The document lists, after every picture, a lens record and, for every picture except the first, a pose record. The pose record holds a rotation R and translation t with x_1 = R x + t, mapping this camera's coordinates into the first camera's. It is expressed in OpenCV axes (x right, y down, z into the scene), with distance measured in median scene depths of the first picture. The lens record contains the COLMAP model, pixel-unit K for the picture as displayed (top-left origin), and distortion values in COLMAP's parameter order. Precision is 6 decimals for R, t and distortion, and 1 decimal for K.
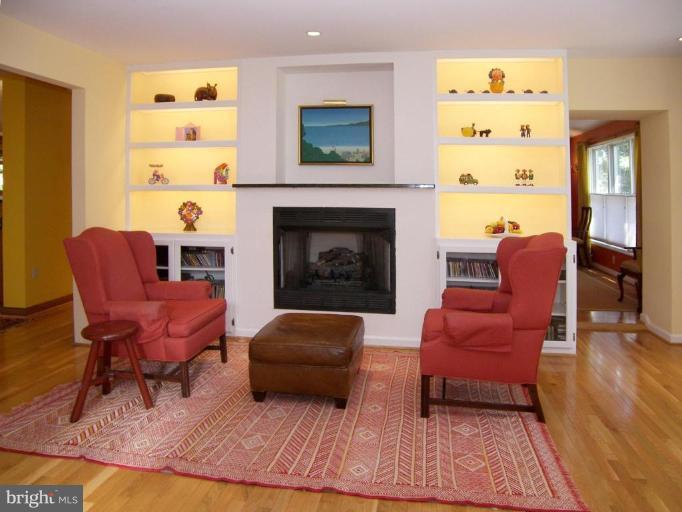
lens RADIAL K [[490.4, 0, 341.0], [0, 490.4, 256.0], [0, 0, 1]] dist [-0.129581, 0.108092]
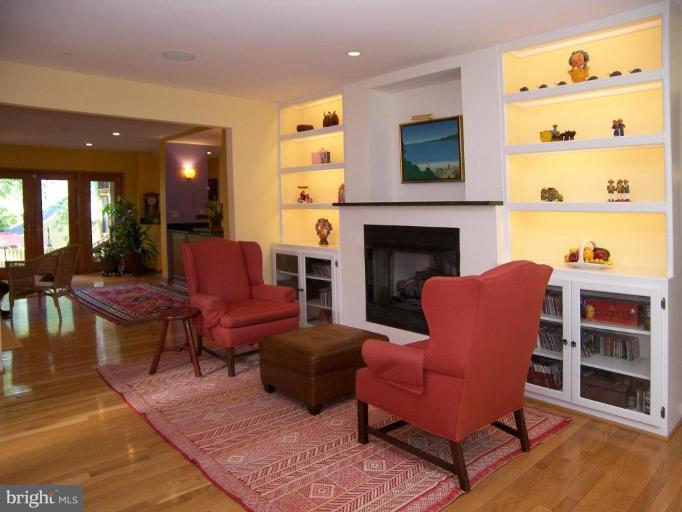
lens RADIAL K [[484.3, 0, 328.4], [0, 484.3, 284.3], [0, 0, 1]] dist [-0.057194, 0.001696]
pose [[0.783611, 0.093048, -0.614244, 0.453669], [-0.082276, 0.995554, 0.045849, -0.013715], [0.615779, 0.014610, 0.787783, 0.133453]]
